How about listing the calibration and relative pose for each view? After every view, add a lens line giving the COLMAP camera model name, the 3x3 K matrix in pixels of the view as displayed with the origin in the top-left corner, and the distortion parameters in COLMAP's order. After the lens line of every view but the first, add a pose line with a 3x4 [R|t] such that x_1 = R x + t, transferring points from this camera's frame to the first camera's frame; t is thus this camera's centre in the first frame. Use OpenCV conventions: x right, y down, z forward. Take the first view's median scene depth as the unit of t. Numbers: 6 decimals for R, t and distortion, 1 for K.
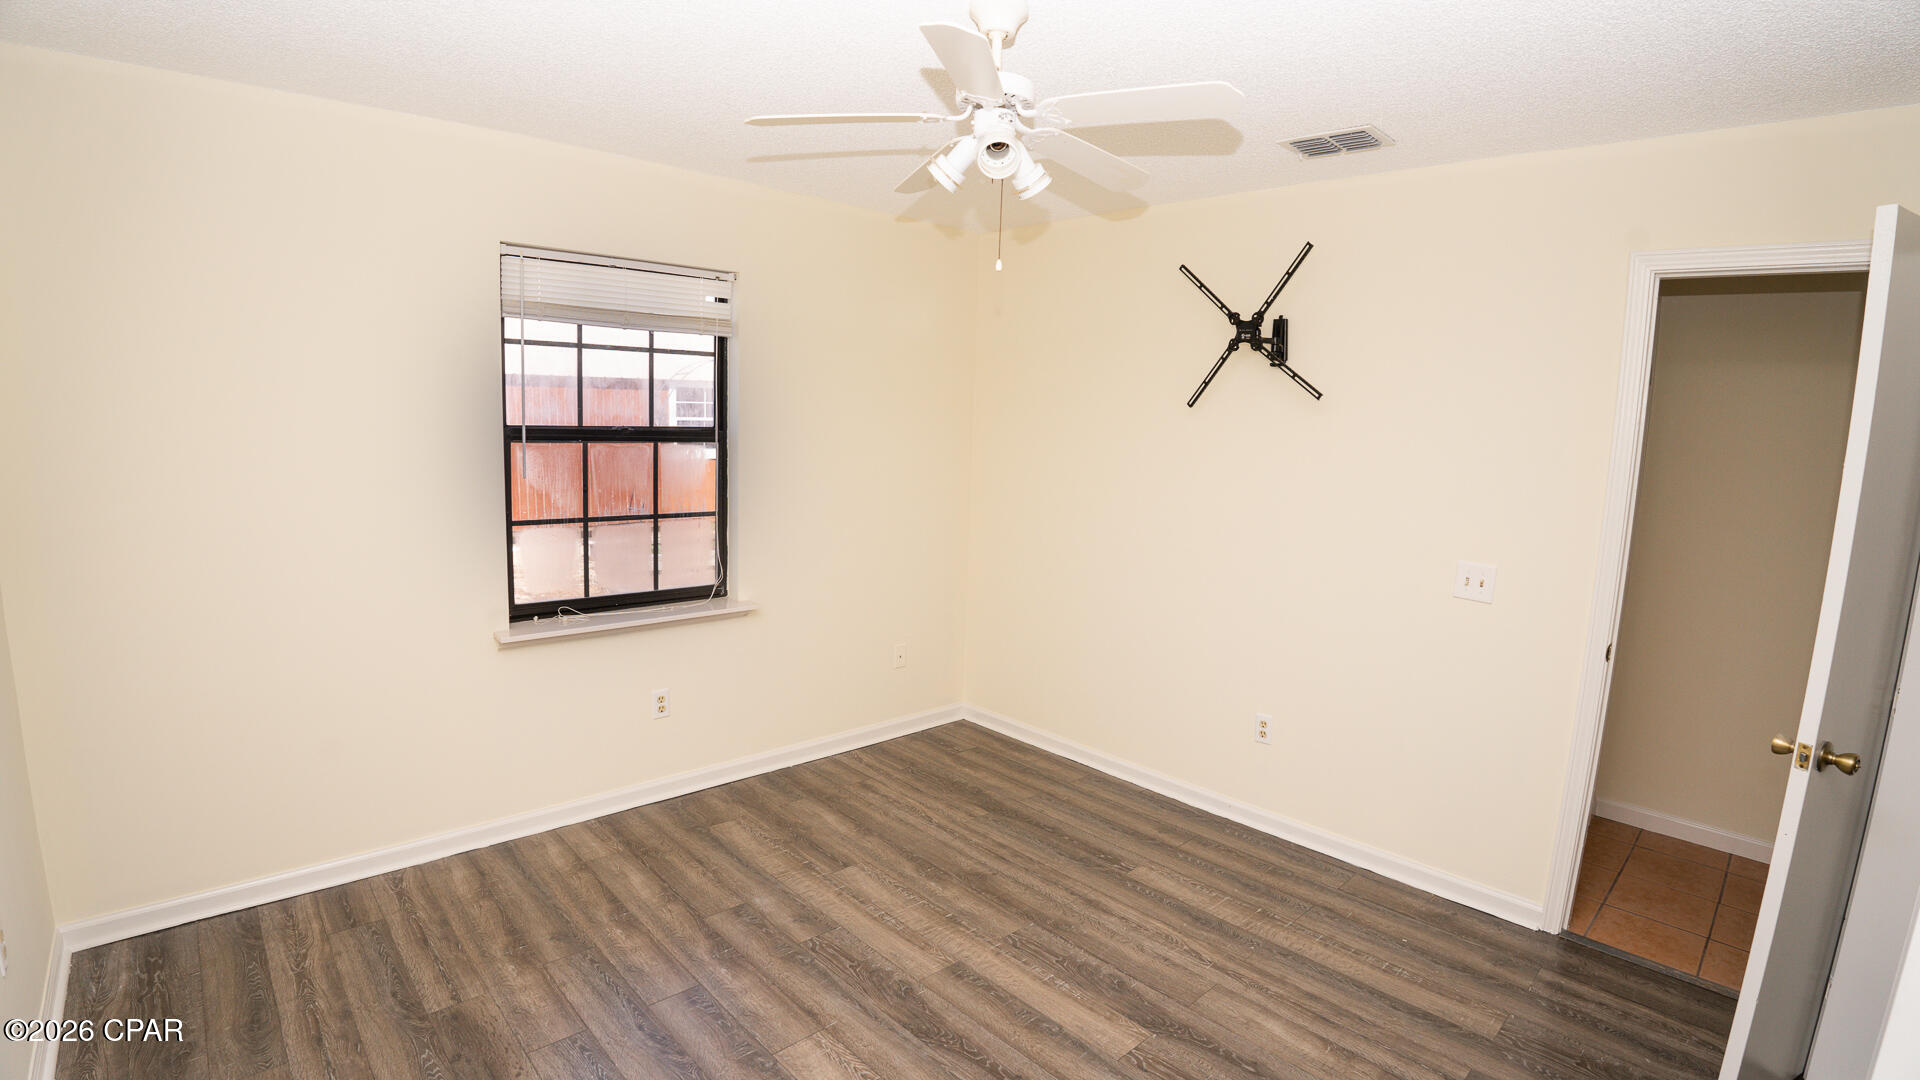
lens RADIAL K [[888.7, 0, 952.8], [0, 888.7, 538.6], [0, 0, 1]] dist [-0.097856, 0.016098]
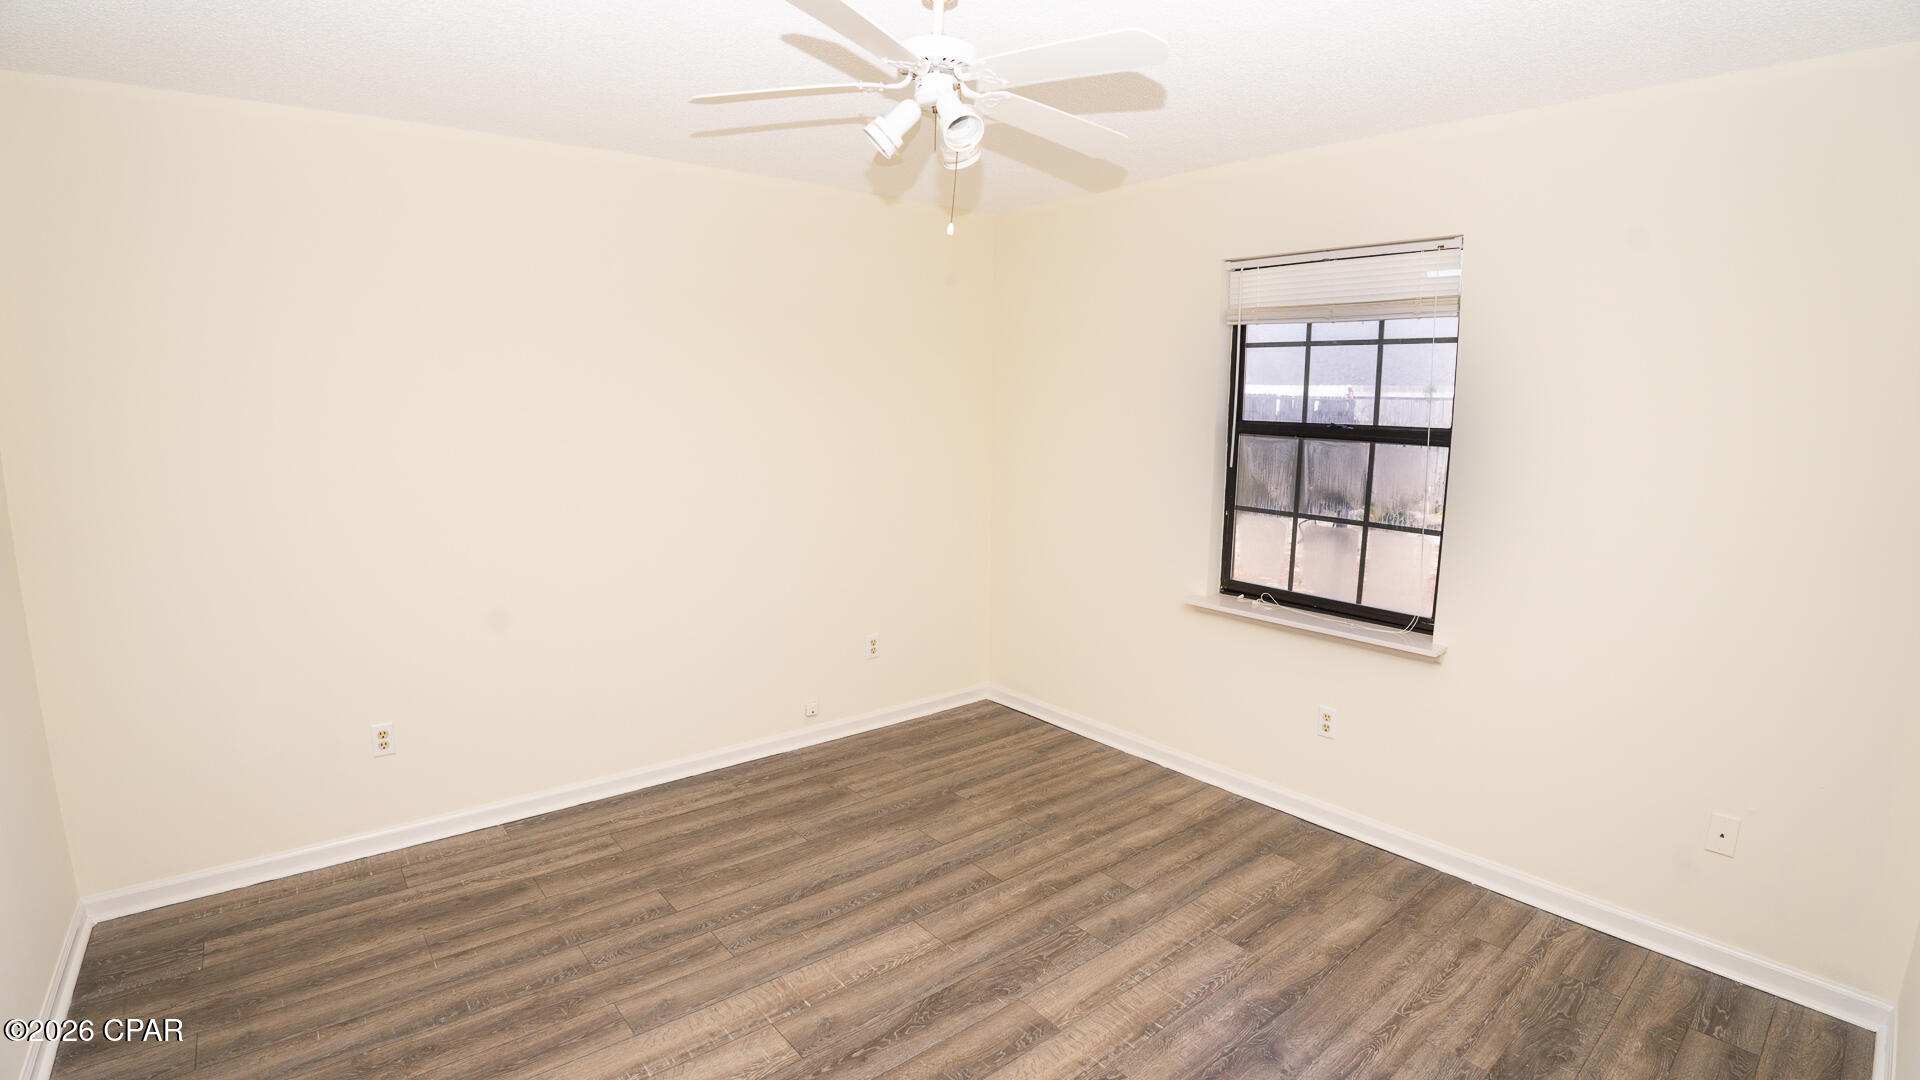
lens RADIAL K [[888.7, 0, 958.5], [0, 888.7, 547.4], [0, 0, 1]] dist [-0.097856, 0.016098]
pose [[-0.052202, 0.138144, -0.989035, 0.659975], [-0.139395, 0.979682, 0.144195, -0.083196], [0.988860, 0.145394, -0.031885, 0.700249]]
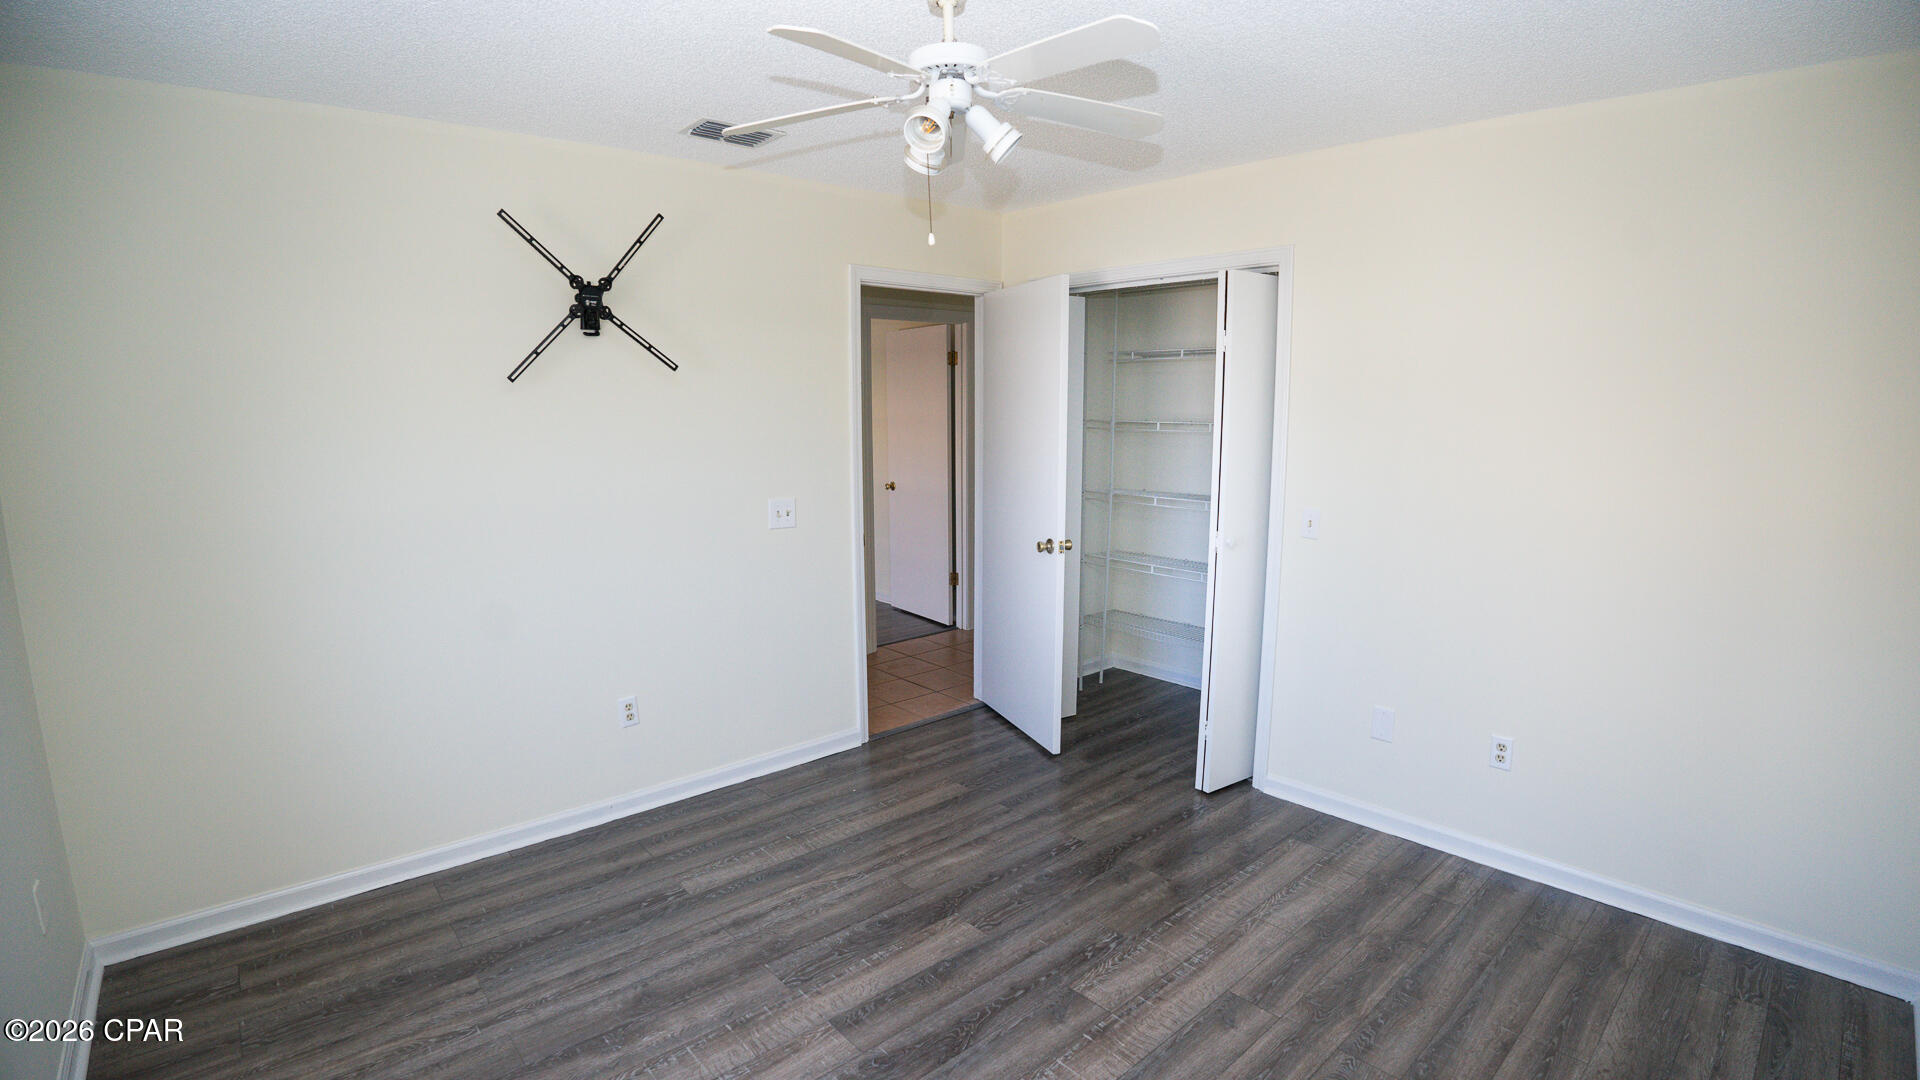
lens RADIAL K [[888.7, 0, 933.8], [0, 888.7, 588.9], [0, 0, 1]] dist [-0.097856, 0.016098]
pose [[0.038453, -0.240242, 0.969951, -0.609753], [0.136681, 0.962810, 0.233055, -0.109242], [-0.989868, 0.123613, 0.069860, 0.635361]]
